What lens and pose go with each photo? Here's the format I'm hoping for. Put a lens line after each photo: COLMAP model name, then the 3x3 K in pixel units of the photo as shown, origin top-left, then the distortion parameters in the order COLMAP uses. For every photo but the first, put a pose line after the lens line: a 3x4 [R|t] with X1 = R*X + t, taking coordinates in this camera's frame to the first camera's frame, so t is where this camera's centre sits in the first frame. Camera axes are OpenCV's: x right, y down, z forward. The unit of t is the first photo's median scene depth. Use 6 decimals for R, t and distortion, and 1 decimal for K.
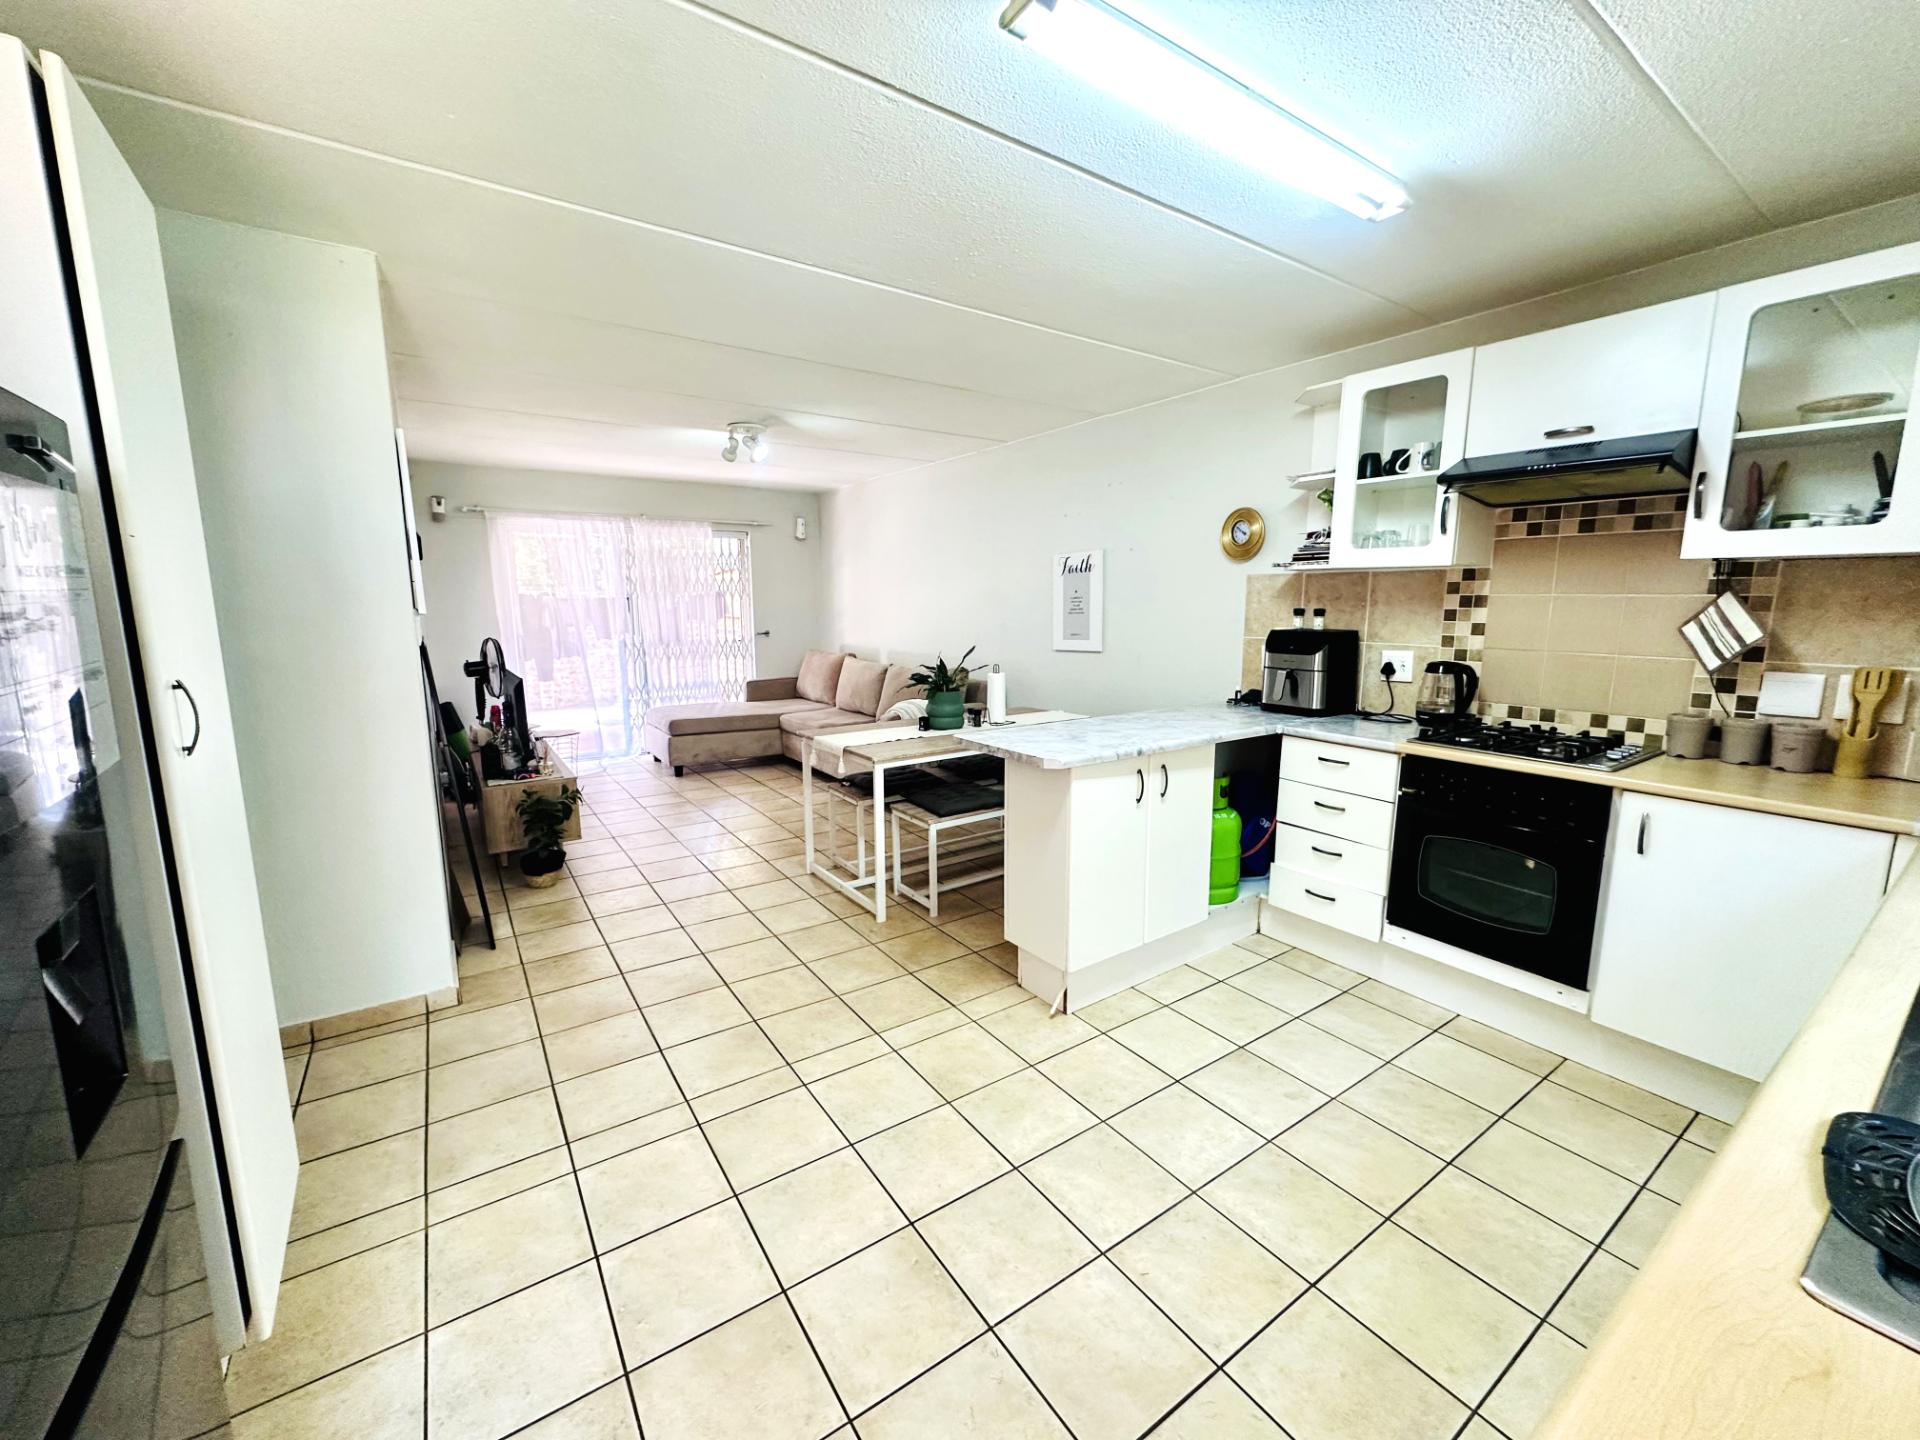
lens RADIAL K [[768.5, 0, 958.7], [0, 768.5, 719.7], [0, 0, 1]] dist [-0.002671, 0.000367]
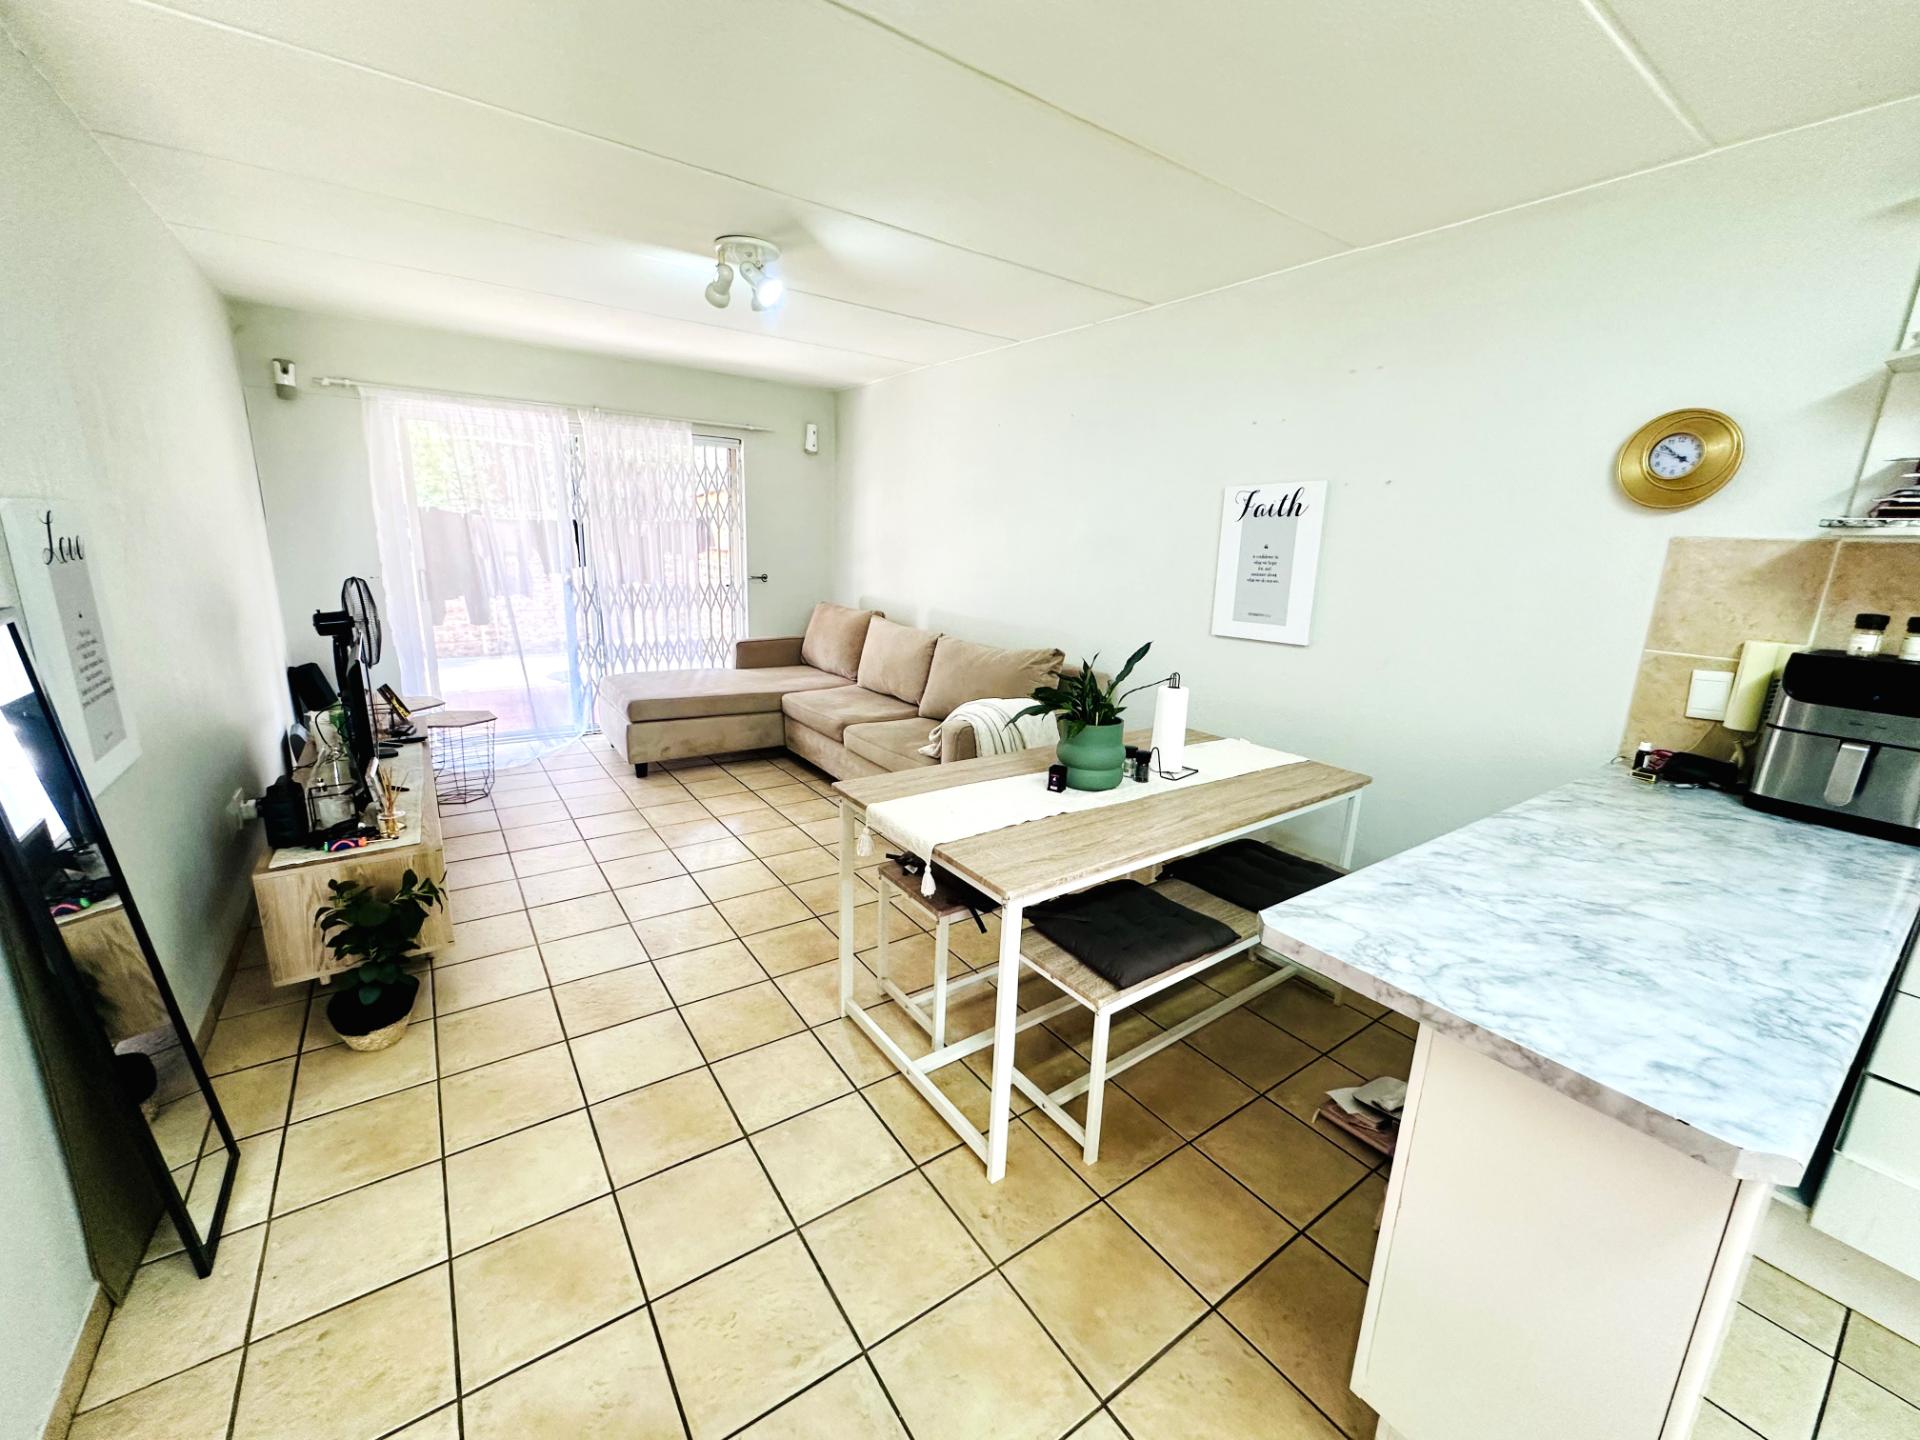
lens RADIAL K [[768.5, 0, 959.0], [0, 768.5, 717.2], [0, 0, 1]] dist [-0.002671, 0.000367]
pose [[0.999104, 0.036608, 0.021226, -0.094253], [-0.038192, 0.996082, 0.079762, -0.059080], [-0.018223, -0.080502, 0.996588, 0.316164]]
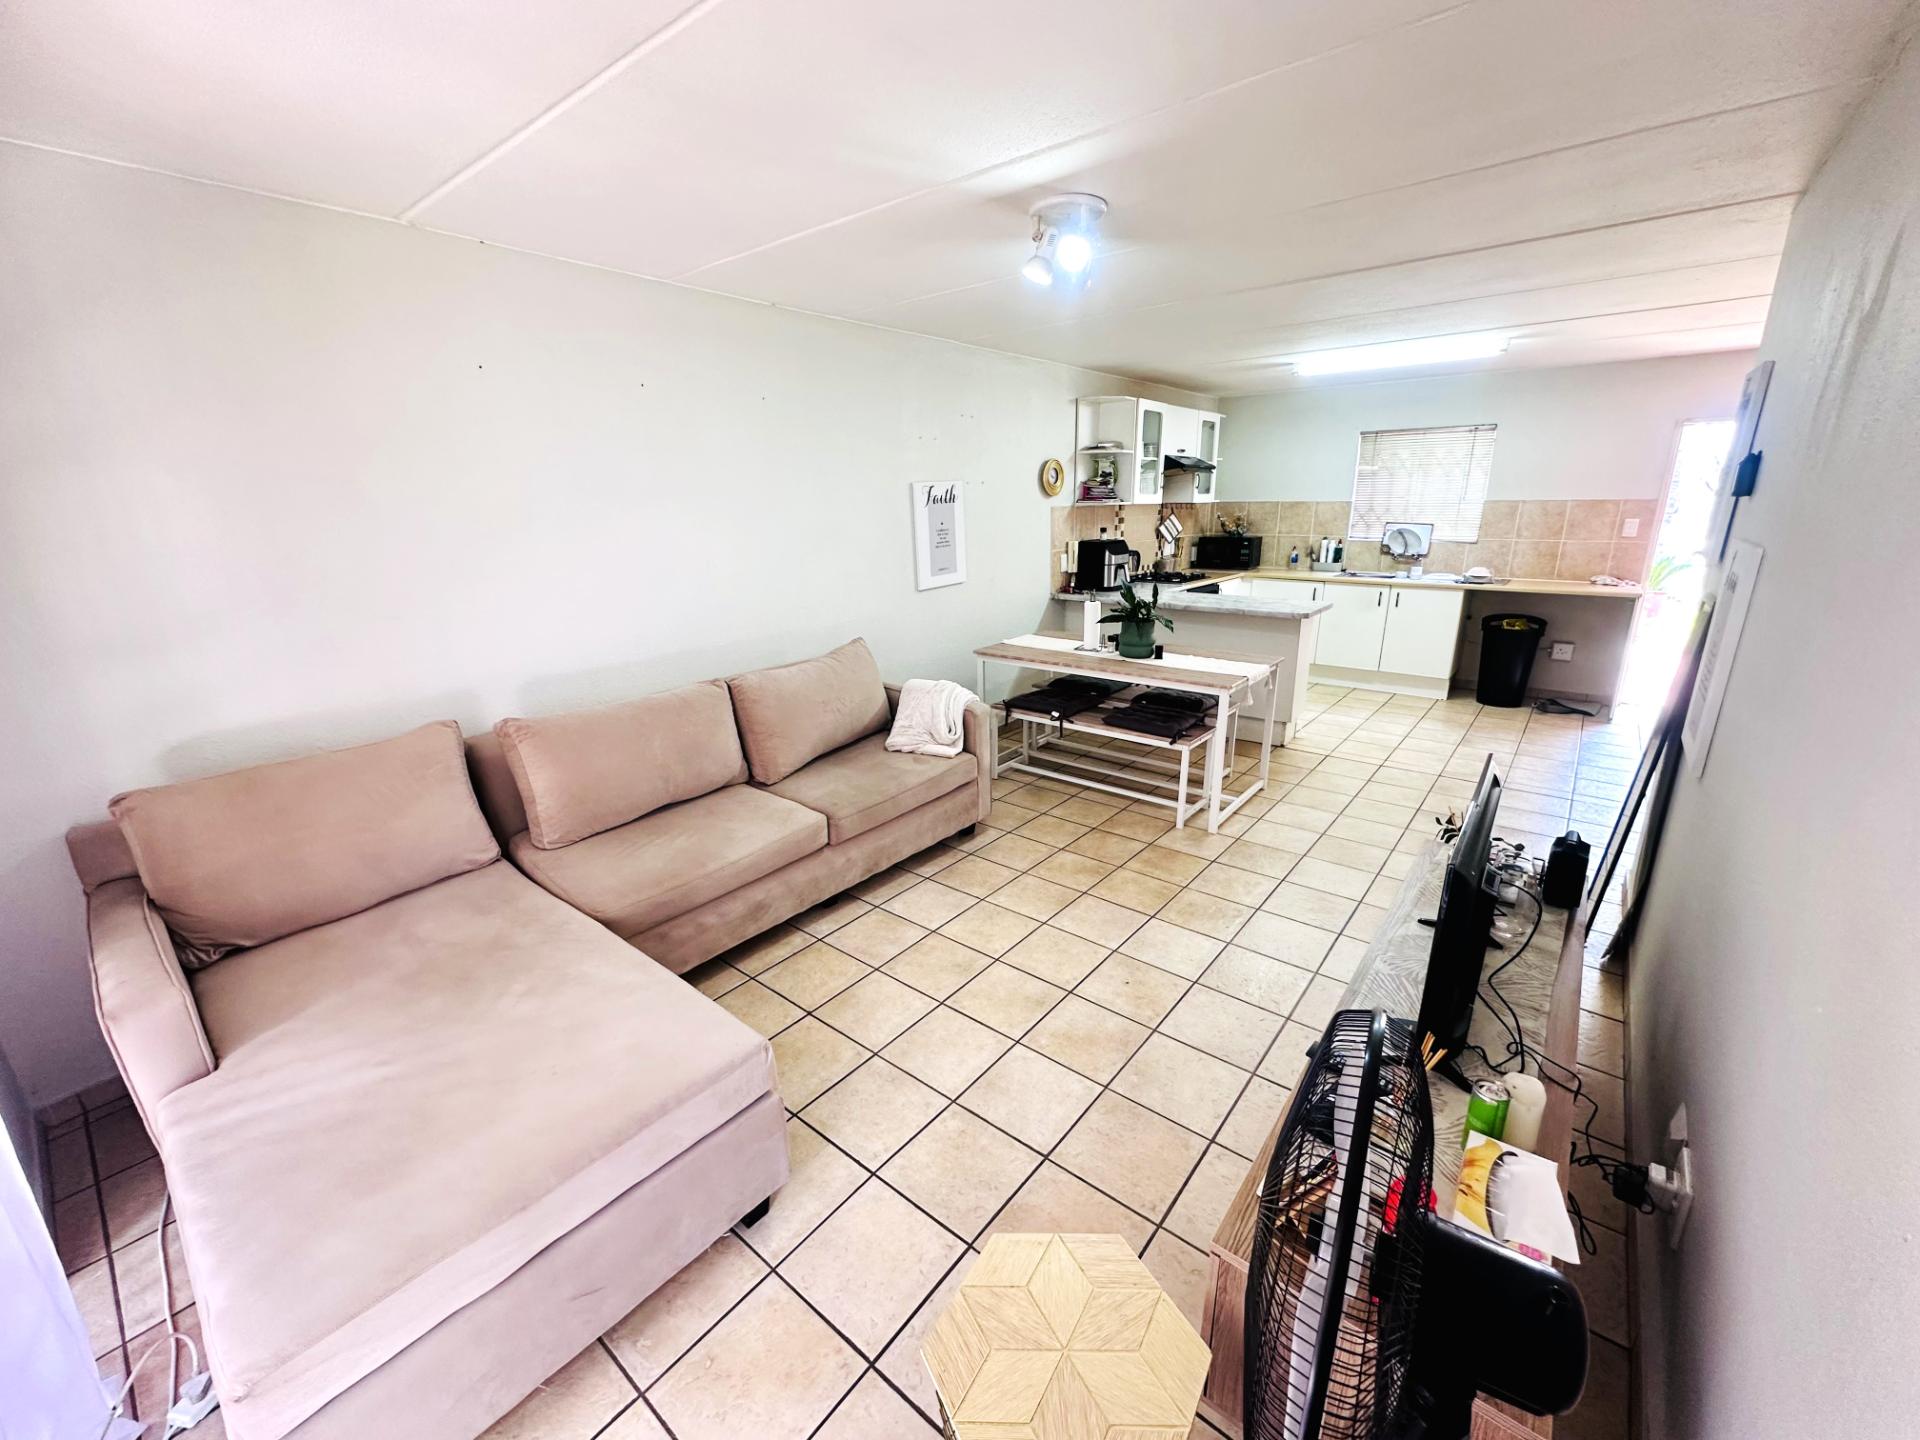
lens RADIAL K [[768.5, 0, 957.6], [0, 768.5, 727.4], [0, 0, 1]] dist [-0.002671, 0.000367]
pose [[-0.276857, -0.265895, 0.923390, -0.697525], [0.170790, 0.932036, 0.319592, -0.202381], [-0.945611, 0.246187, -0.212629, 1.085878]]
